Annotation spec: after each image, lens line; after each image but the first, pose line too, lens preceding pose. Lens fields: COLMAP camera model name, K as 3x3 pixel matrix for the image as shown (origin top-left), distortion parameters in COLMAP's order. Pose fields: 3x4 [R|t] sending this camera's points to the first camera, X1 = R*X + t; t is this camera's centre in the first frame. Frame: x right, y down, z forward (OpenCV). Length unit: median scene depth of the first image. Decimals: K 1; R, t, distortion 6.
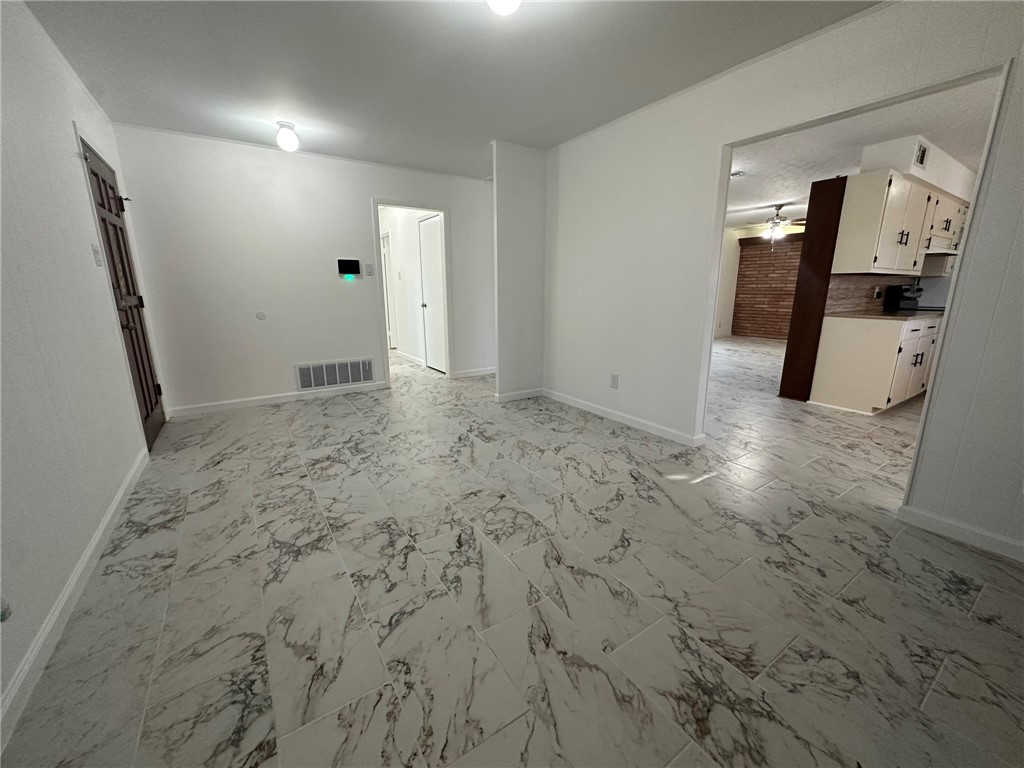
lens RADIAL K [[408.0, 0, 513.9], [0, 408.0, 387.0], [0, 0, 1]] dist [-0.001667, 0.000057]
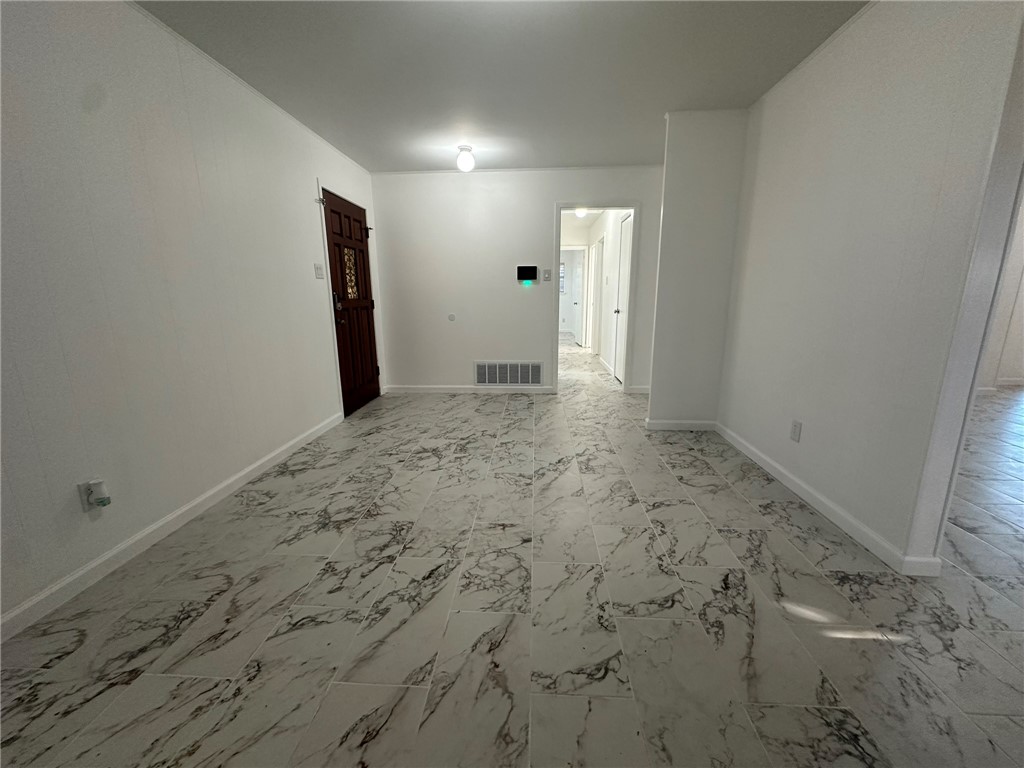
lens RADIAL K [[408.0, 0, 513.4], [0, 408.0, 387.1], [0, 0, 1]] dist [-0.001667, 0.000057]
pose [[0.799303, 0.130220, -0.586650, 0.355663], [-0.136562, 0.990058, 0.033702, -0.061086], [0.585206, 0.053176, 0.809139, 0.255160]]
